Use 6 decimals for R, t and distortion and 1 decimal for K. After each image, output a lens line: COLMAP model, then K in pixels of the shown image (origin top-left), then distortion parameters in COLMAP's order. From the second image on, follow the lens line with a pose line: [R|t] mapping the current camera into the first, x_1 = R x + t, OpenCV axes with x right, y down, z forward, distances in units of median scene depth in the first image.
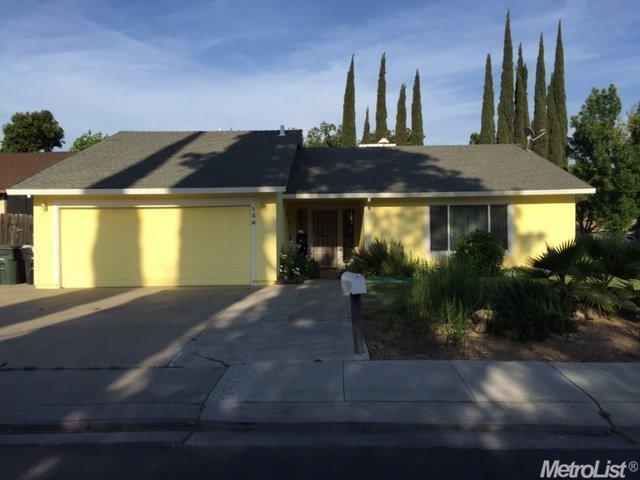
lens RADIAL K [[548.4, 0, 320.0], [0, 548.4, 240.0], [0, 0, 1]] dist [0.031104, -0.010836]
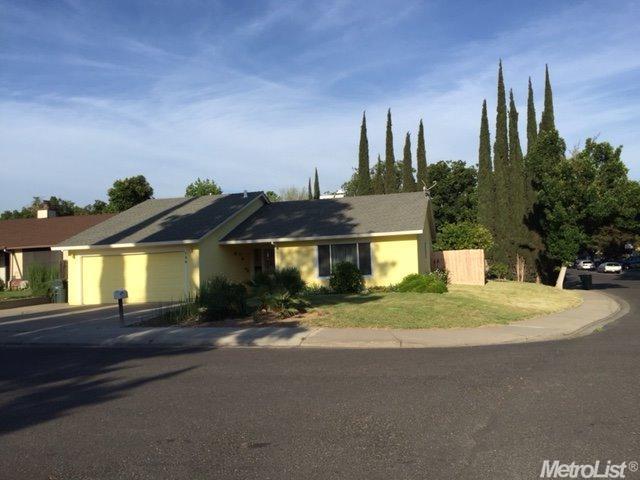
lens RADIAL K [[548.4, 0, 320.0], [0, 548.4, 240.0], [0, 0, 1]] dist [0.031104, -0.010836]
pose [[0.975138, -0.037901, -0.218332, 0.526530], [0.027615, 0.998369, -0.049975, -0.002539], [0.219870, 0.042703, 0.974594, -0.427285]]
